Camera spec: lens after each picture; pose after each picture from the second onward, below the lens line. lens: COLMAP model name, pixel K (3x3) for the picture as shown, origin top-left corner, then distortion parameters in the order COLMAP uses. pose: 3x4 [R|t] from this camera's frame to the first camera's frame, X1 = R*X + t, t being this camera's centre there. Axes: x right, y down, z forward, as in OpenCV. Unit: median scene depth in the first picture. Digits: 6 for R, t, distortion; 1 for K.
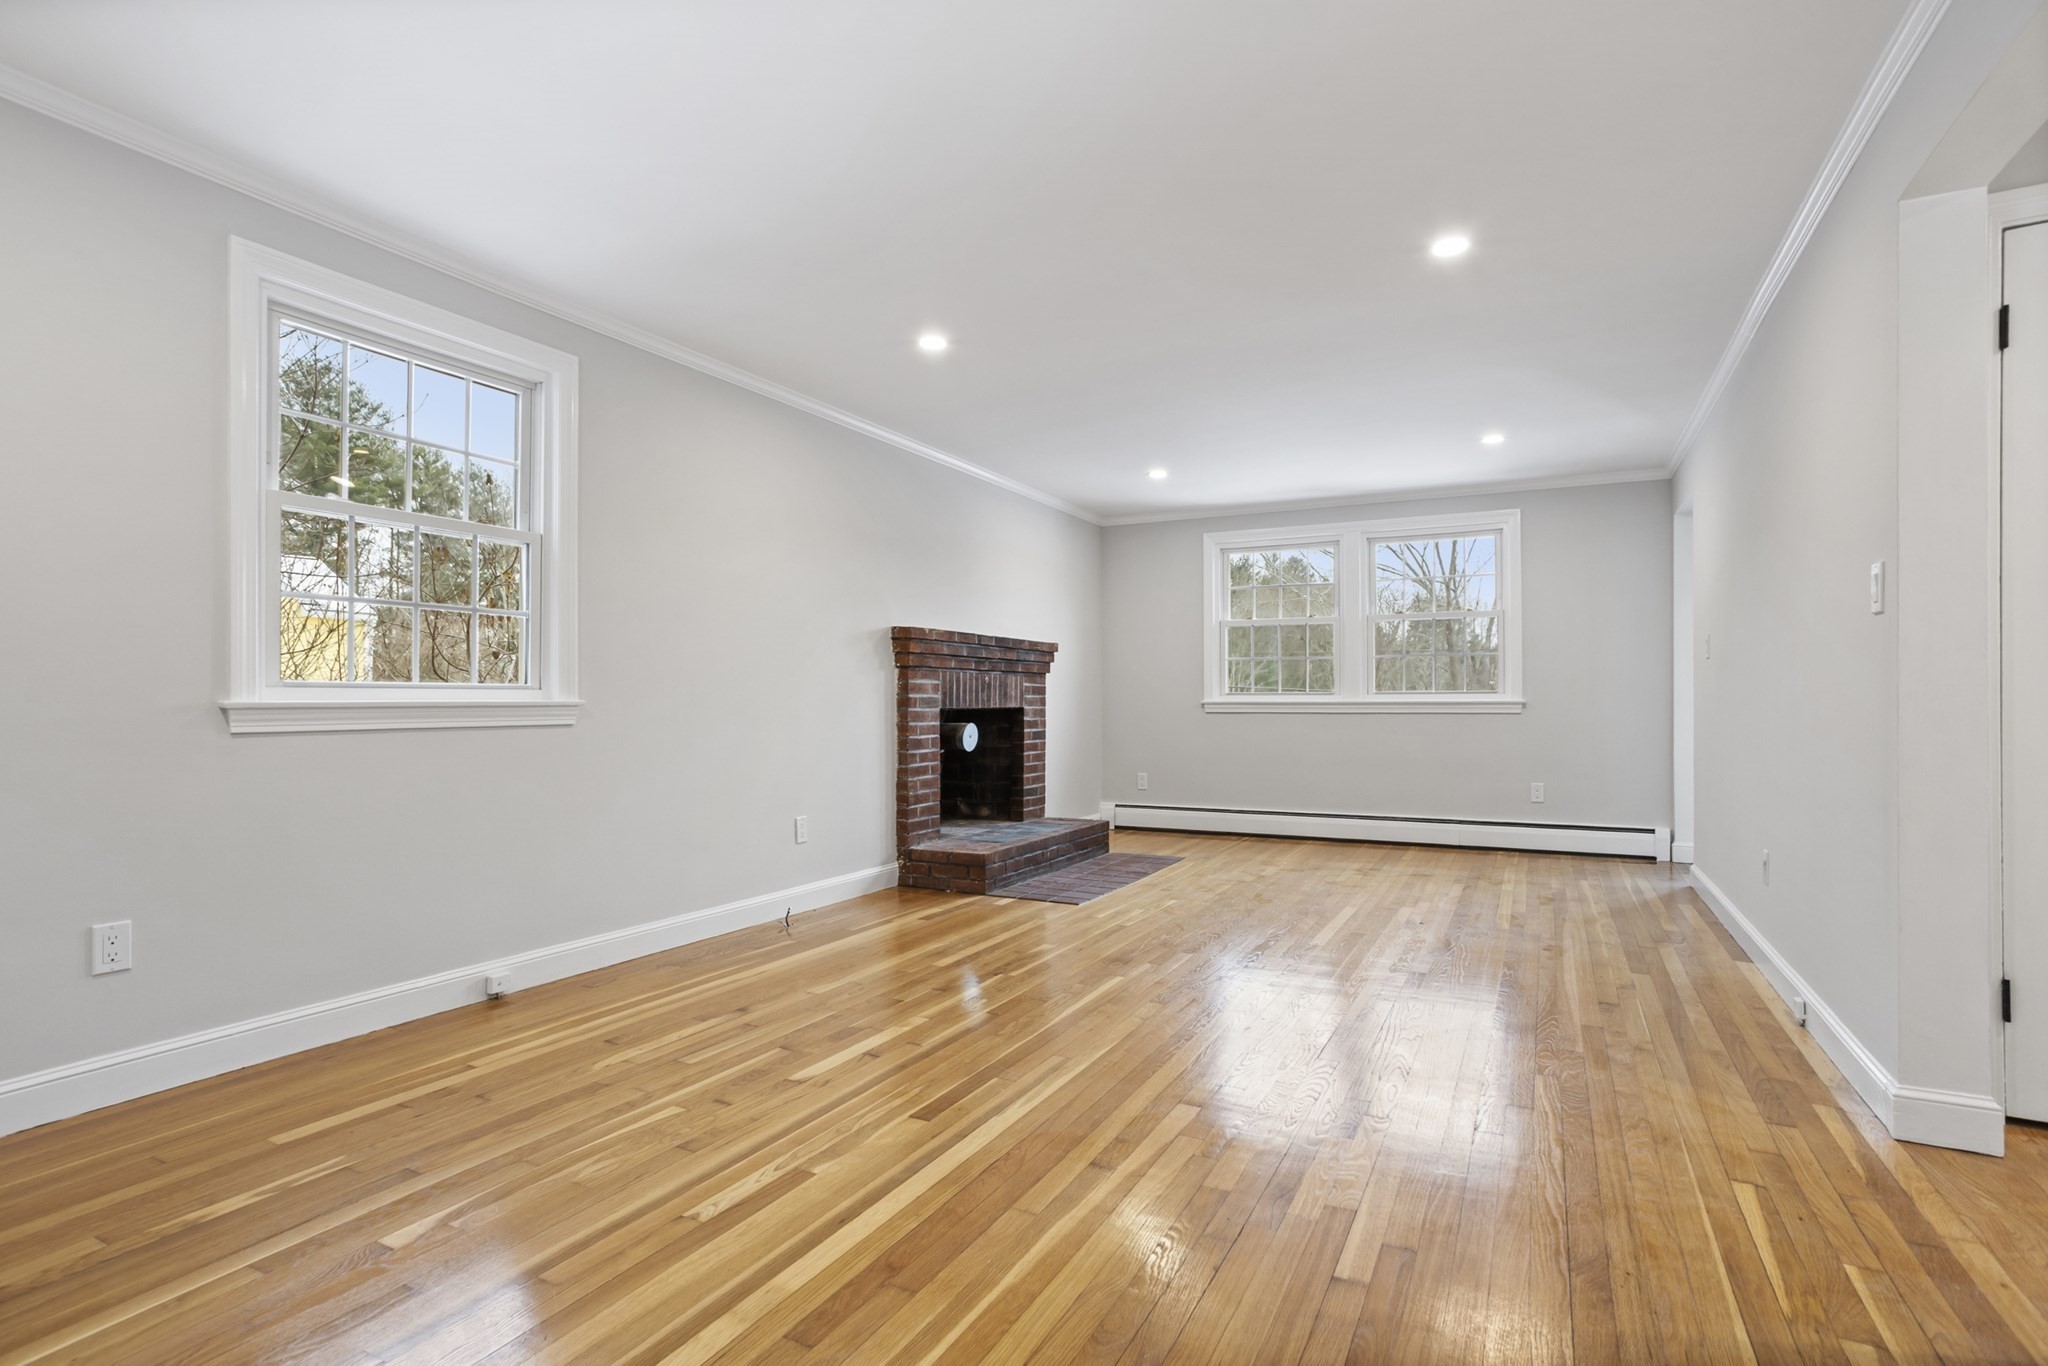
lens RADIAL K [[1000.4, 0, 1024.0], [0, 1000.4, 683.0], [0, 0, 1]] dist [-0.053147, 0.034002]
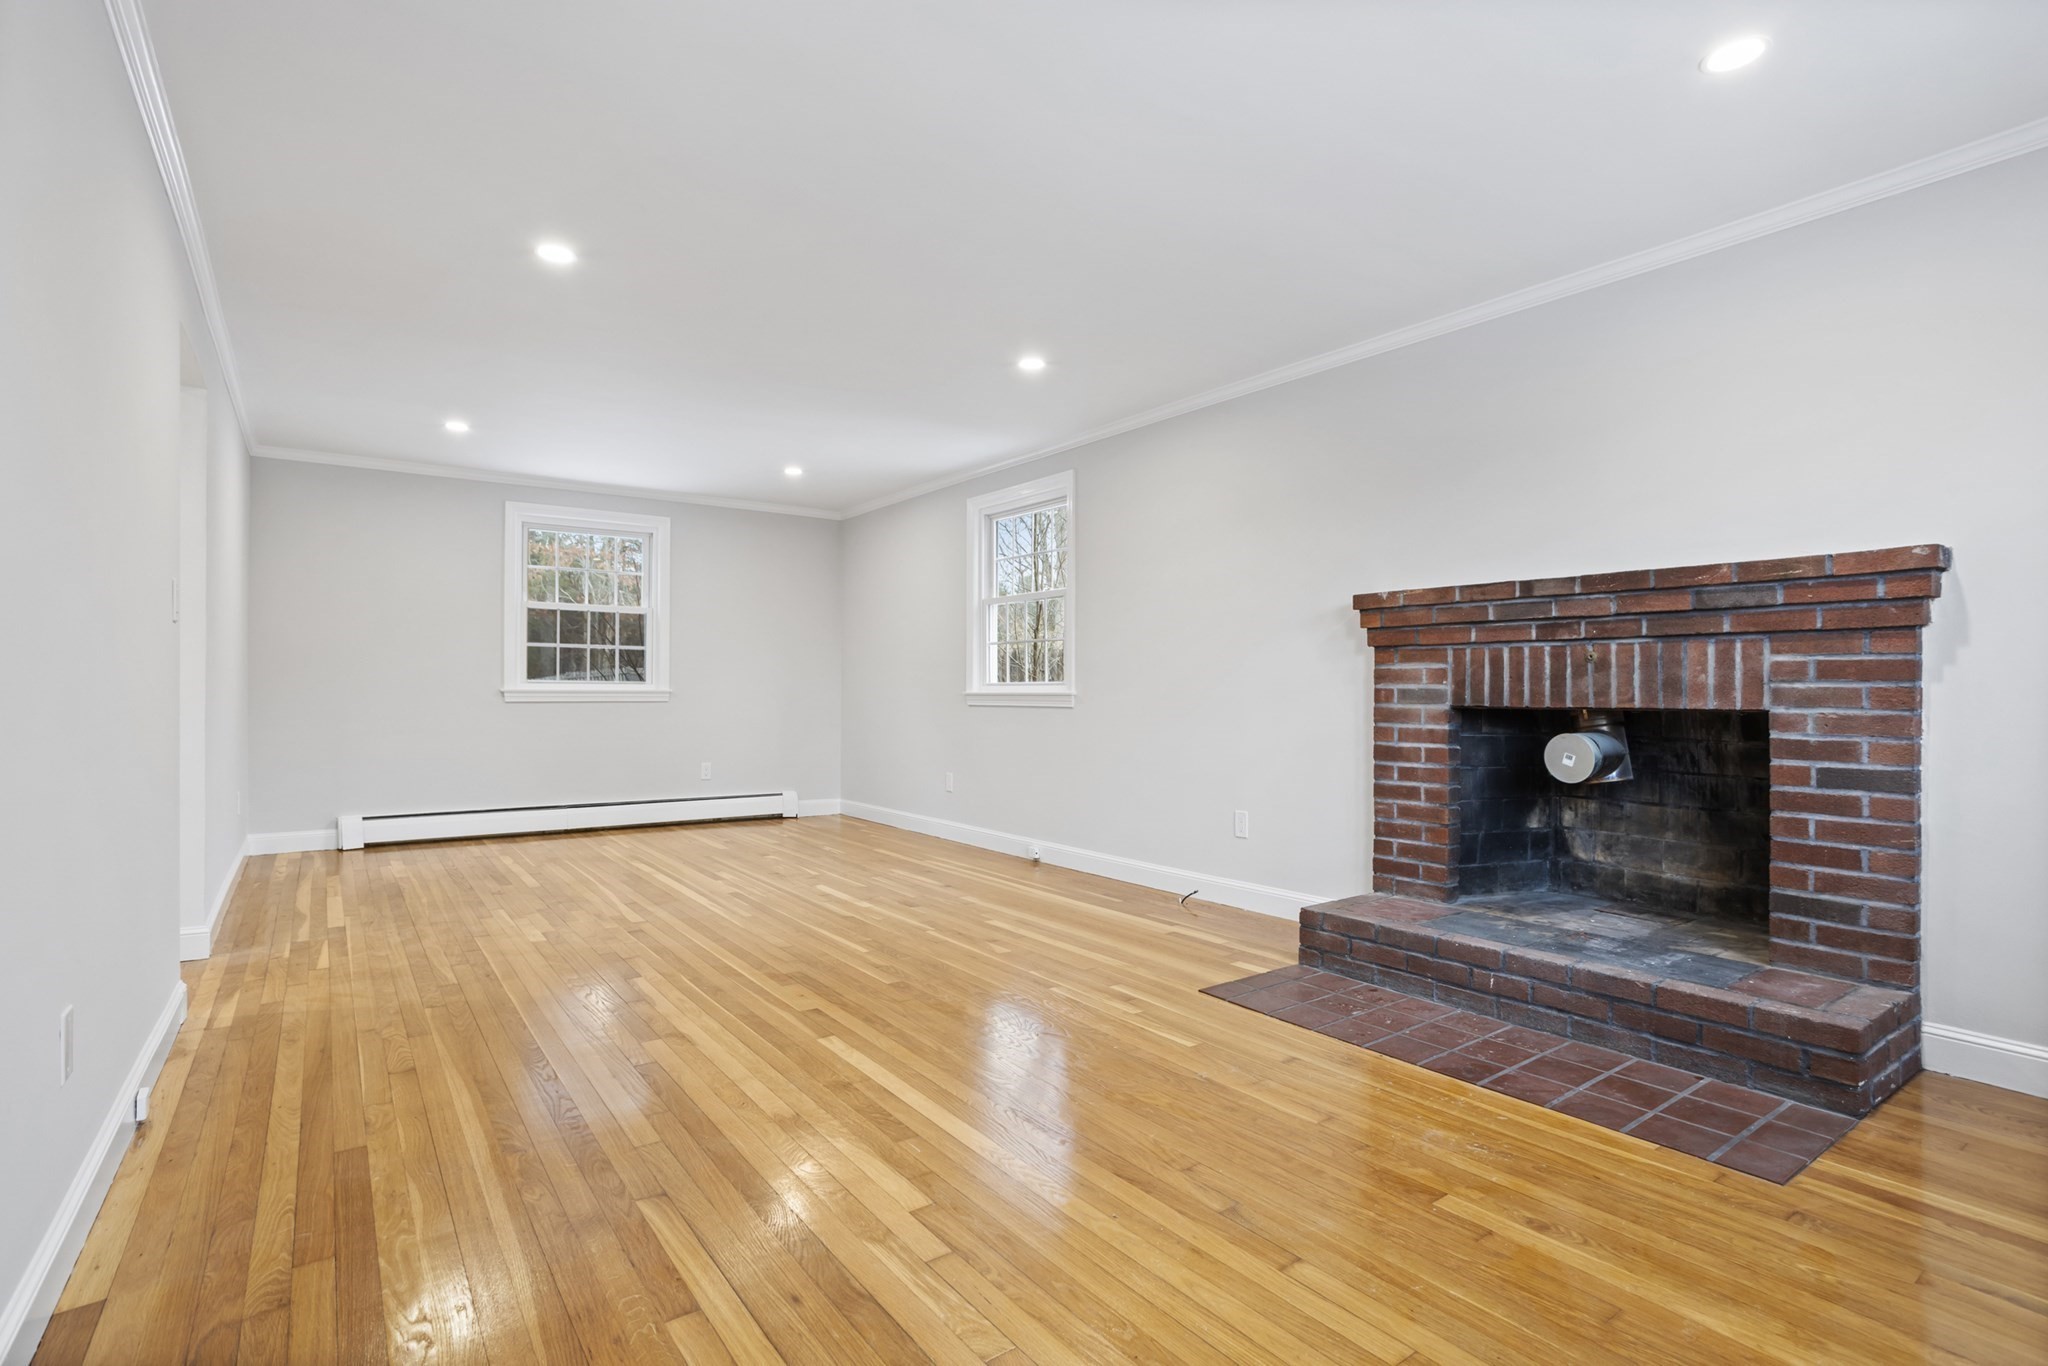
lens RADIAL K [[987.3, 0, 1033.7], [0, 987.3, 673.4], [0, 0, 1]] dist [-0.050681, 0.031354]
pose [[-0.433559, -0.012626, -0.901037, 0.670097], [0.017310, 0.999601, -0.022336, 0.015123], [0.900959, -0.025281, -0.433167, 1.117520]]
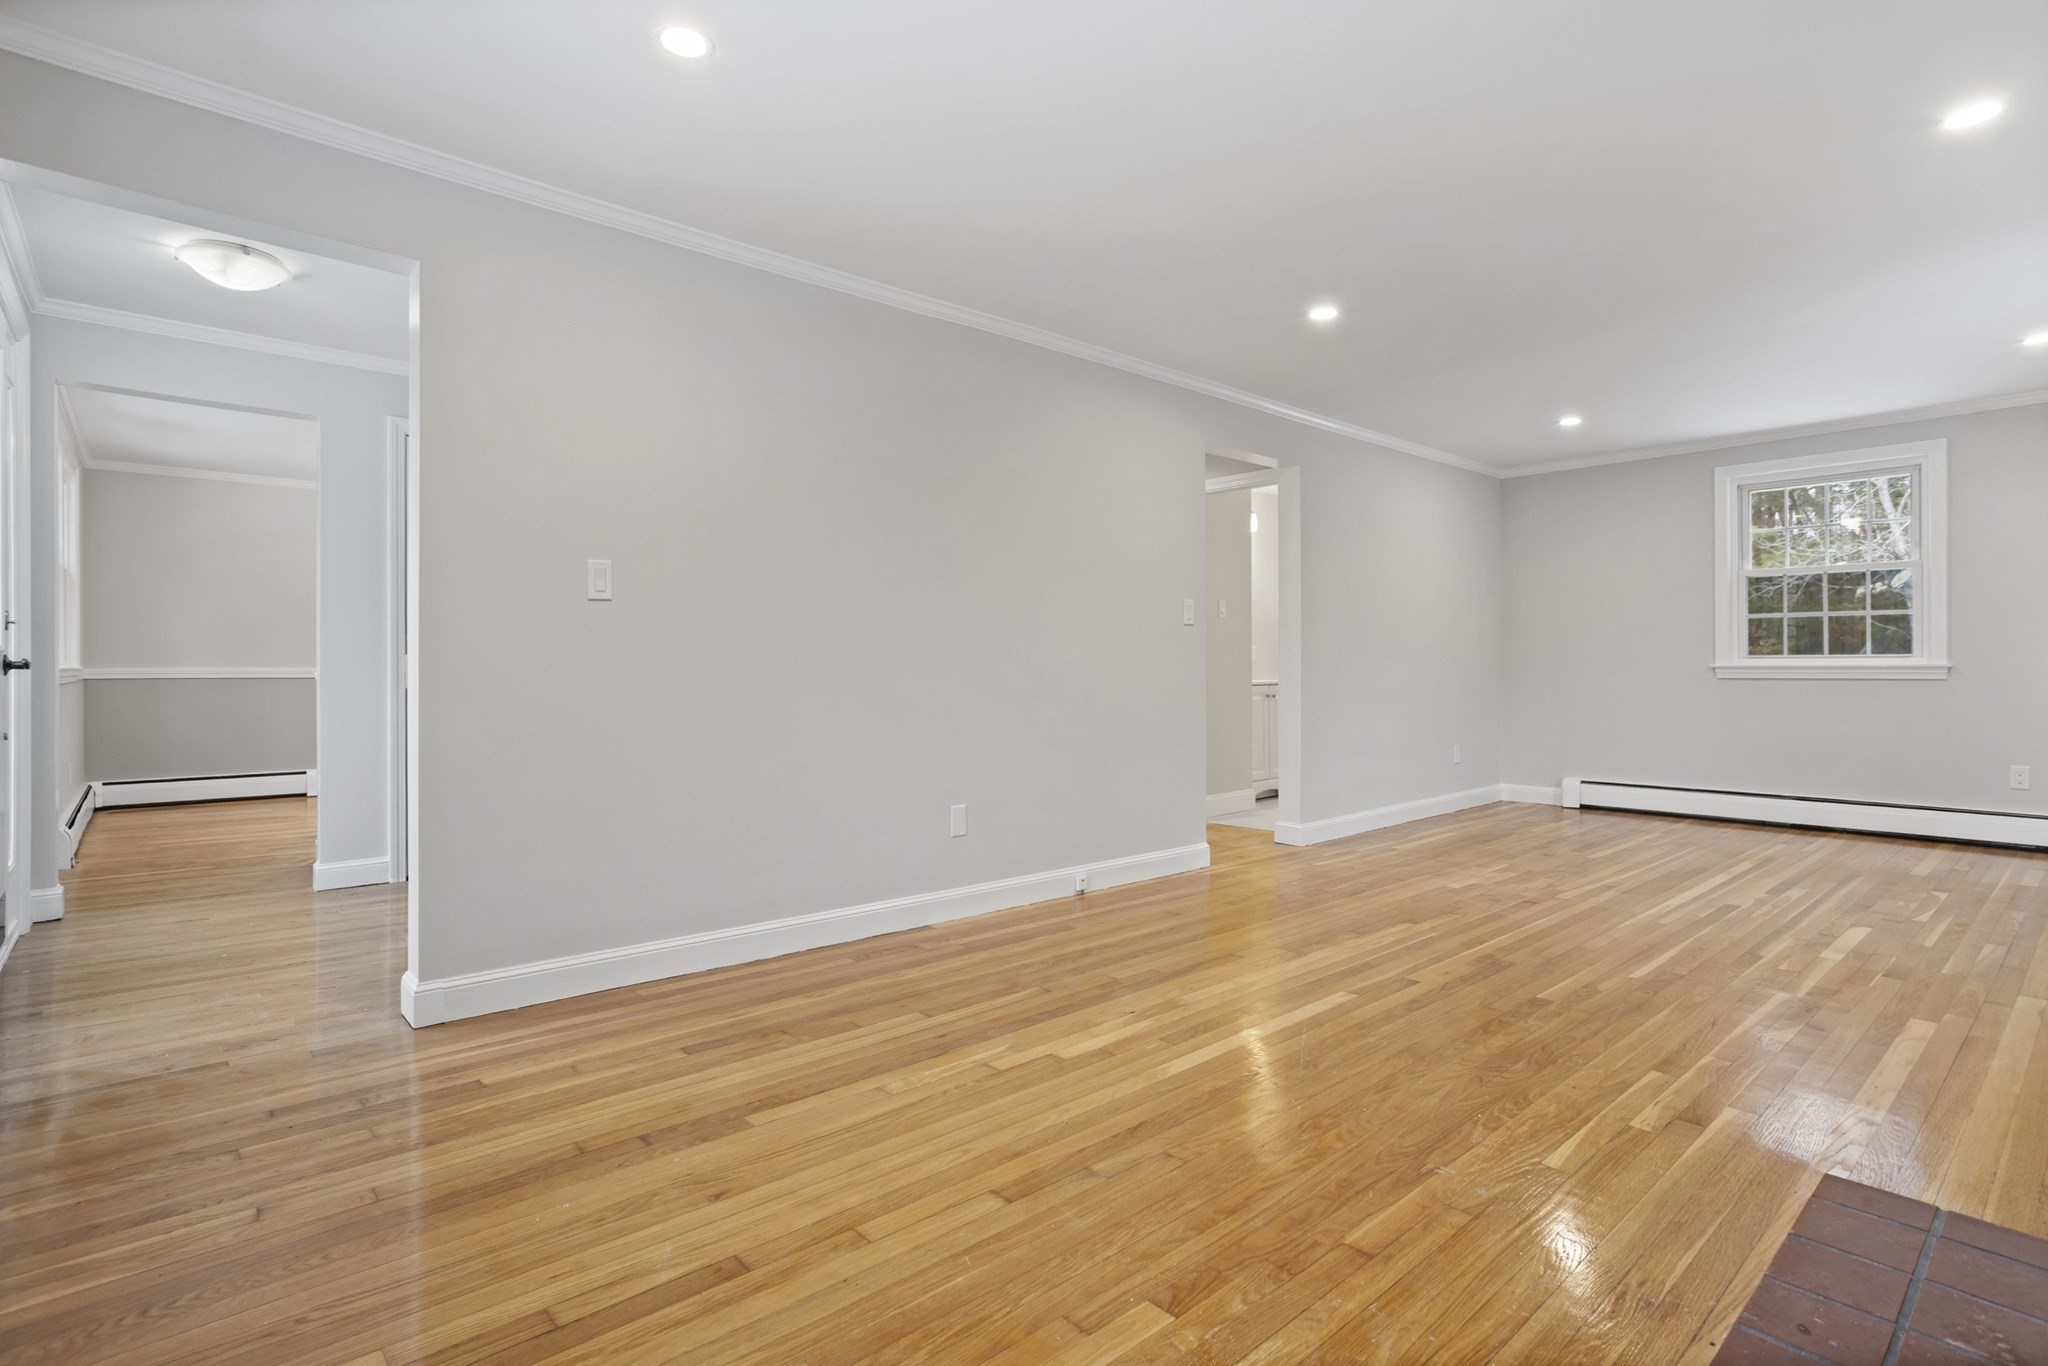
lens RADIAL K [[993.4, 0, 1027.3], [0, 993.4, 701.3], [0, 0, 1]] dist [-0.075834, 0.047316]
pose [[-0.938922, -0.002844, 0.344119, 0.211440], [0.000764, 0.999946, 0.010351, 0.026989], [-0.344130, 0.009982, -0.938869, 1.369804]]
